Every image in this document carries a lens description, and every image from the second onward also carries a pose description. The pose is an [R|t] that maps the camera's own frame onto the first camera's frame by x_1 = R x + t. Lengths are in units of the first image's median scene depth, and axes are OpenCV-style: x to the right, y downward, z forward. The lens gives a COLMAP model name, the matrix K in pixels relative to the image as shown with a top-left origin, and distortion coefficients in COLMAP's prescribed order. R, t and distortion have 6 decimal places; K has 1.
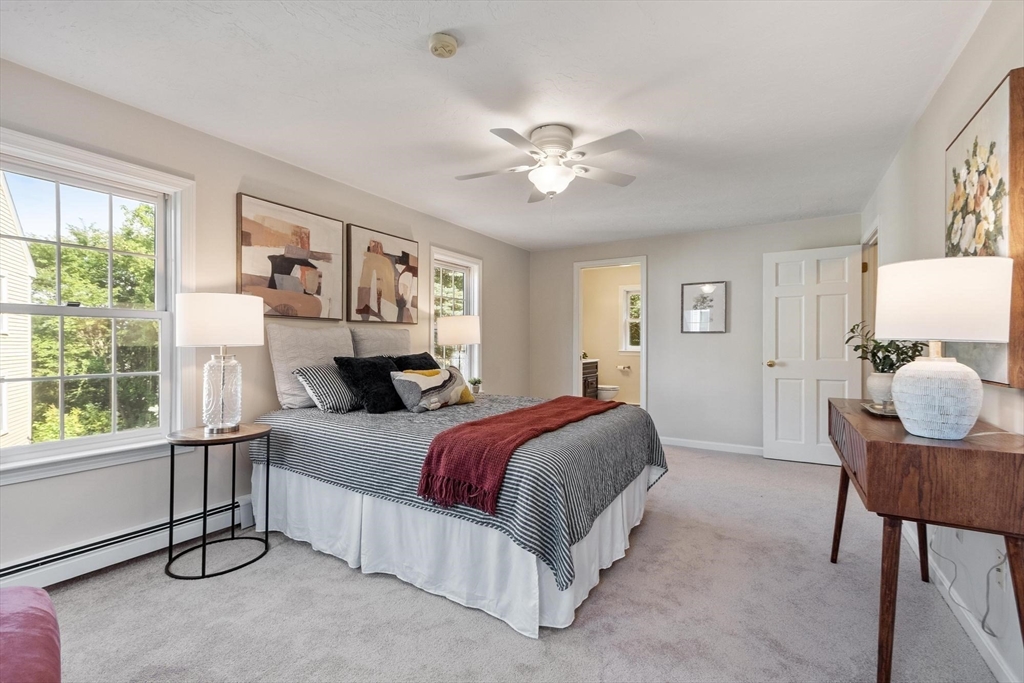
lens RADIAL K [[452.4, 0, 510.9], [0, 452.4, 341.5], [0, 0, 1]] dist [0.003195, -0.001022]
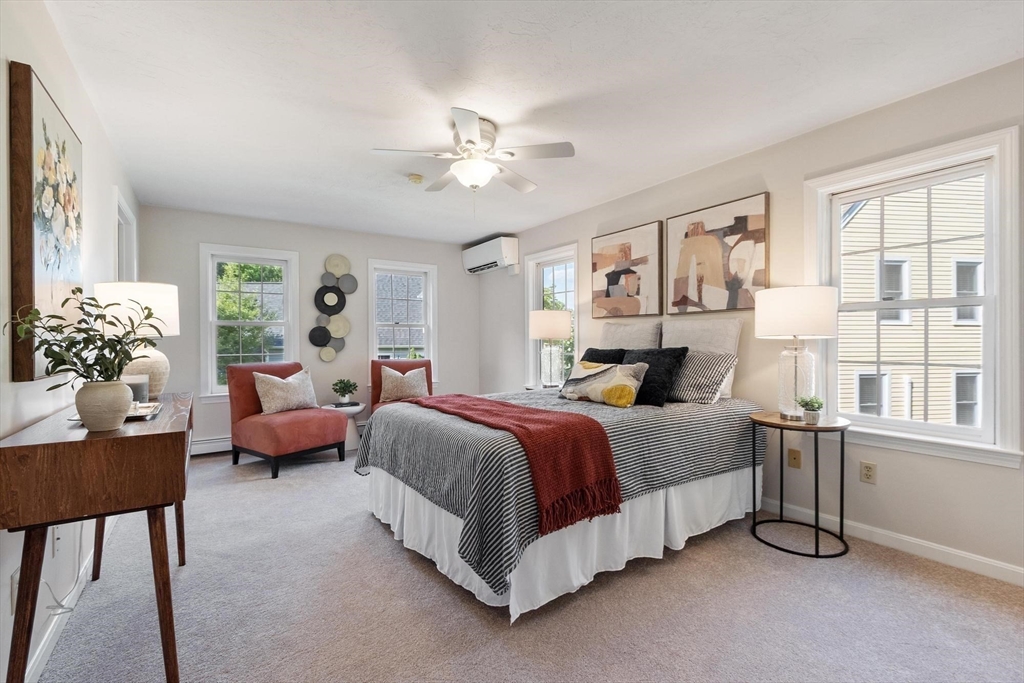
lens RADIAL K [[452.4, 0, 510.9], [0, 452.4, 342.2], [0, 0, 1]] dist [0.003195, -0.001022]
pose [[-0.428481, 0.020658, -0.903315, 0.696494], [0.021022, 0.999696, 0.012891, -0.003081], [0.903306, -0.013466, -0.428785, 1.080903]]
